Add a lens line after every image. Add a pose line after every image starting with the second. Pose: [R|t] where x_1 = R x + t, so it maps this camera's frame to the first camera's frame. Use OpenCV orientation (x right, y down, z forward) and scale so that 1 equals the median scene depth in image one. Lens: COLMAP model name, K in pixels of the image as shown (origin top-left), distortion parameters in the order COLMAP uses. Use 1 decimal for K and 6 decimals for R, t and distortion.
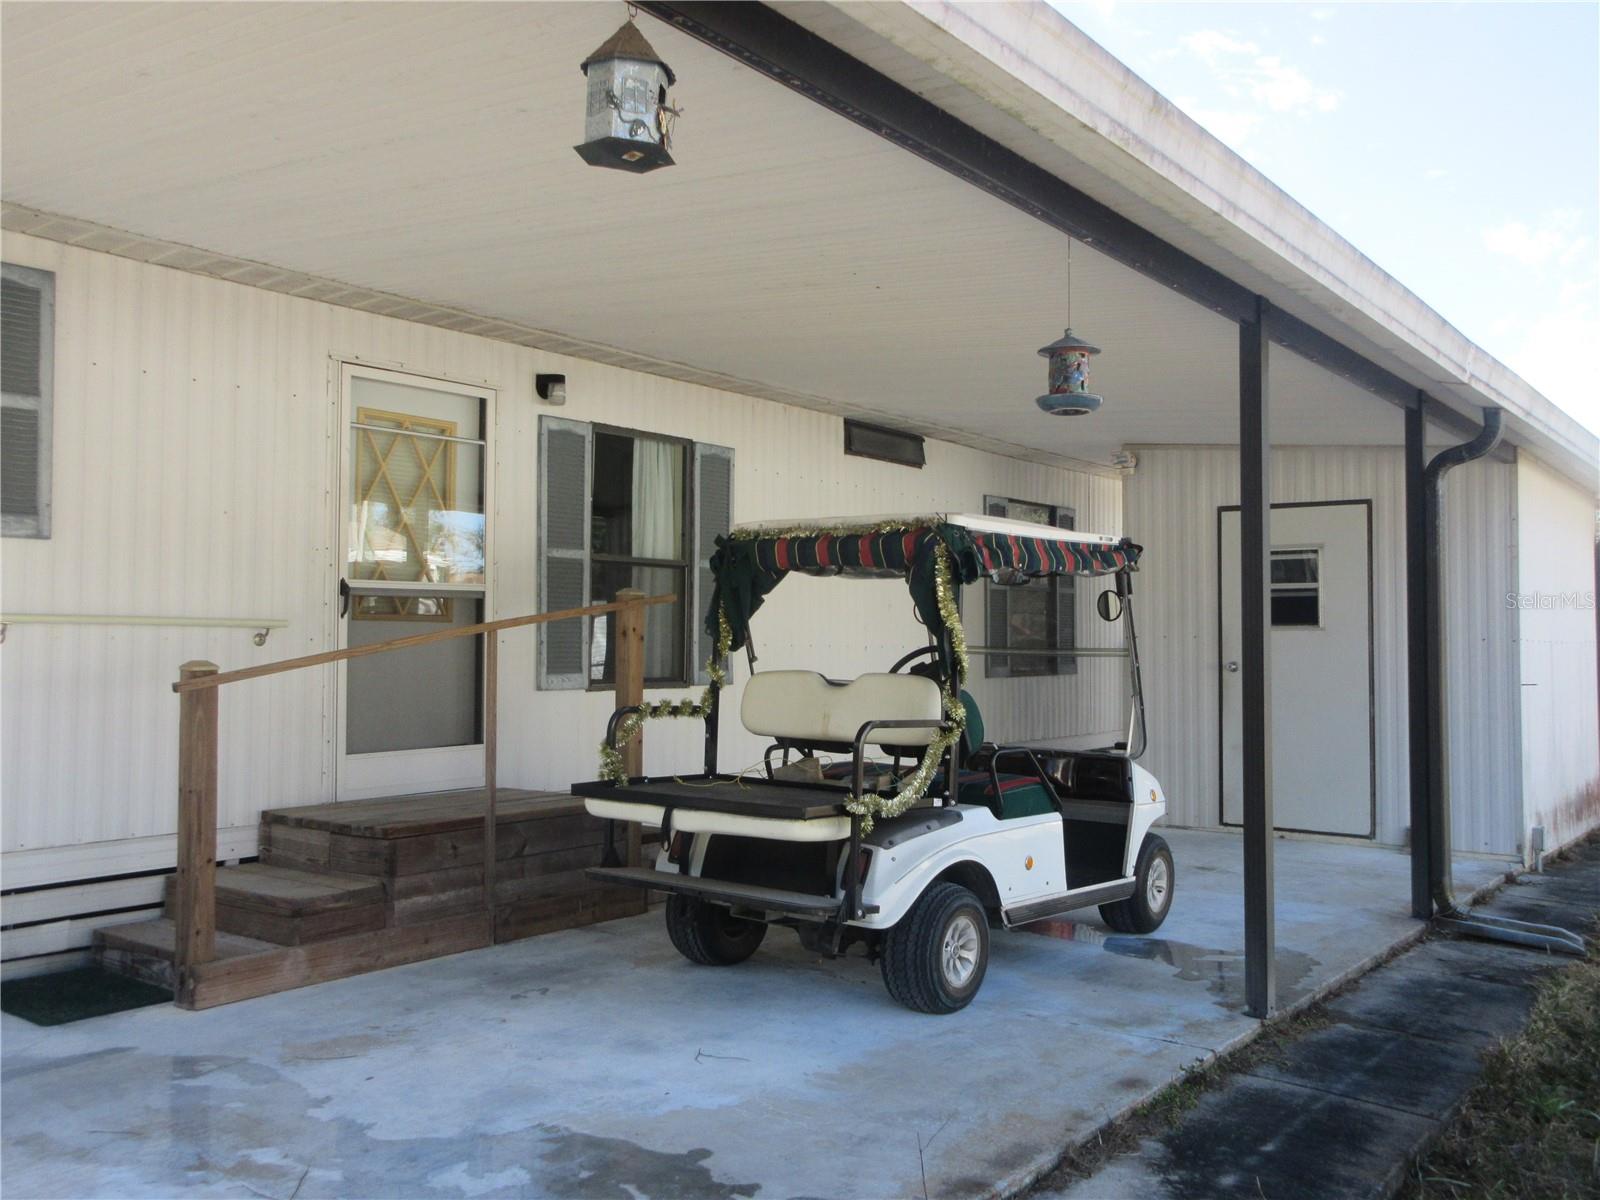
lens RADIAL K [[1362.5, 0, 800.0], [0, 1362.5, 600.0], [0, 0, 1]] dist [0.060627, 0.001214]
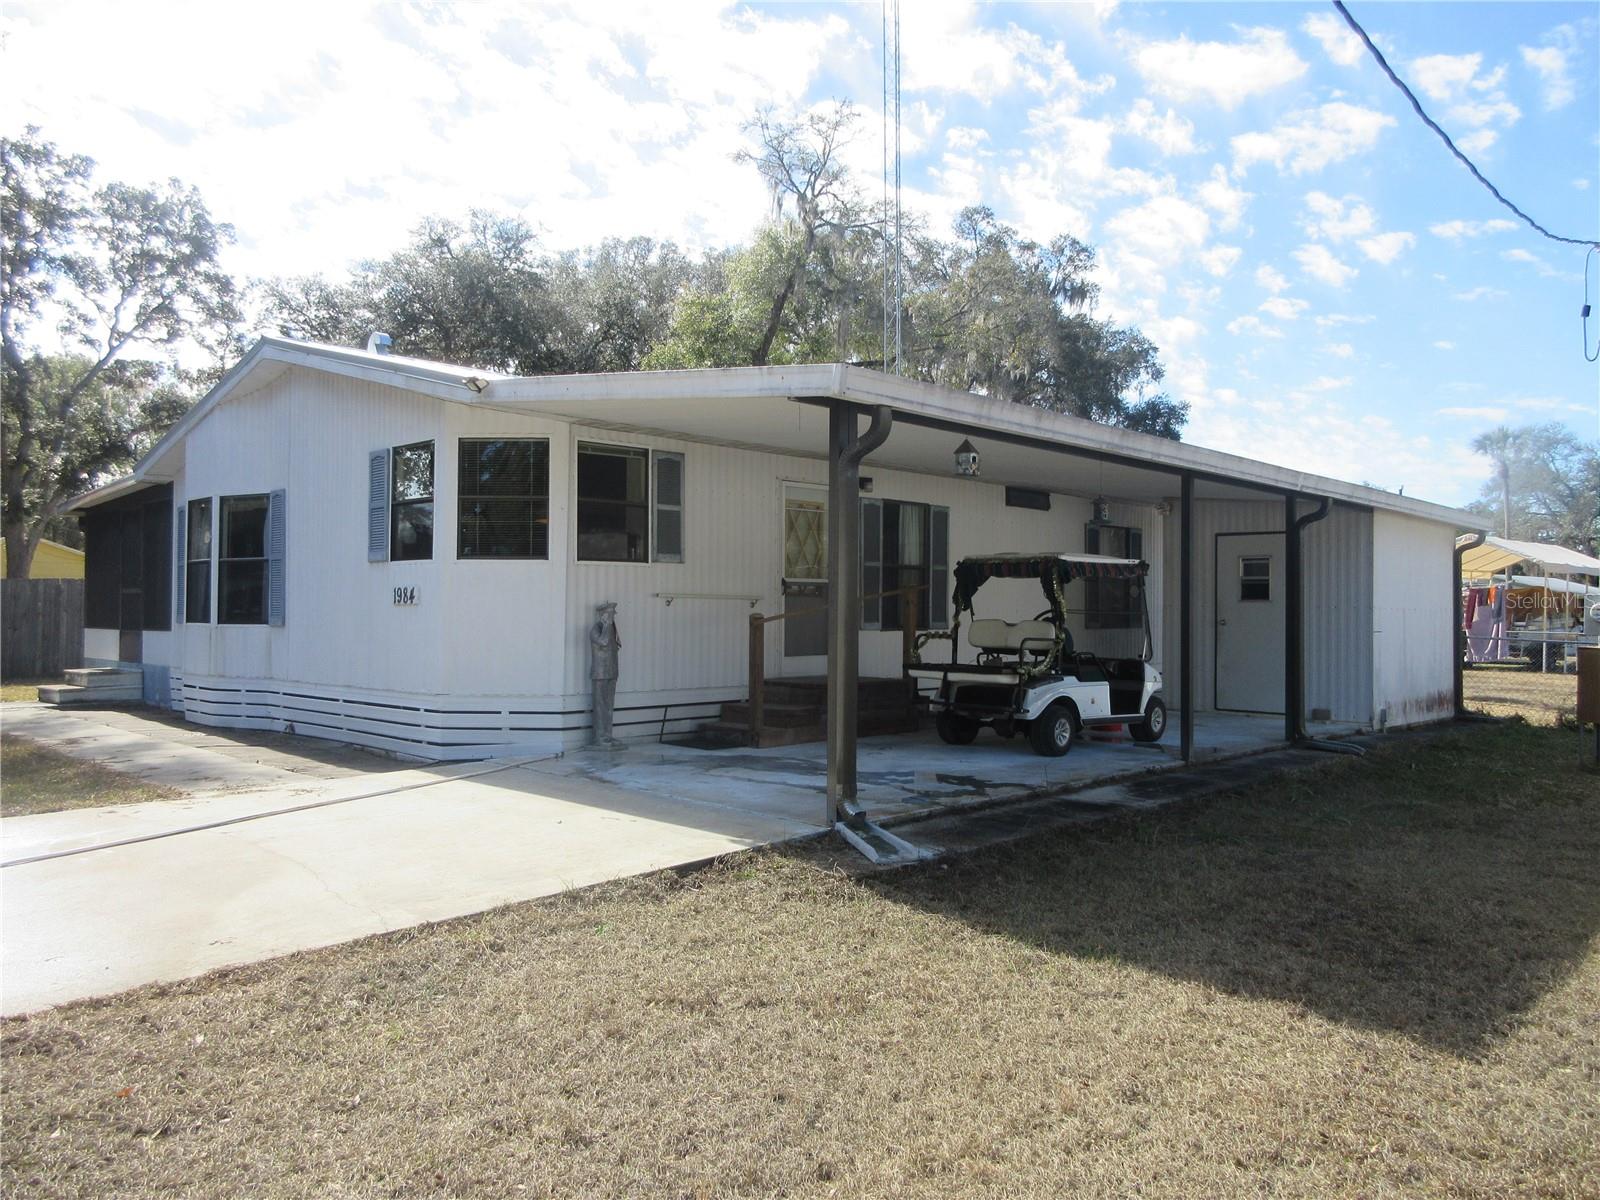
lens RADIAL K [[1185.4, 0, 800.0], [0, 1185.4, 600.0], [0, 0, 1]] dist [0.005100, 0.001634]
pose [[0.993038, 0.004085, -0.117722, -0.089137], [-0.001356, 0.999729, 0.023250, -0.027388], [0.117785, -0.022928, 0.992774, -1.025991]]
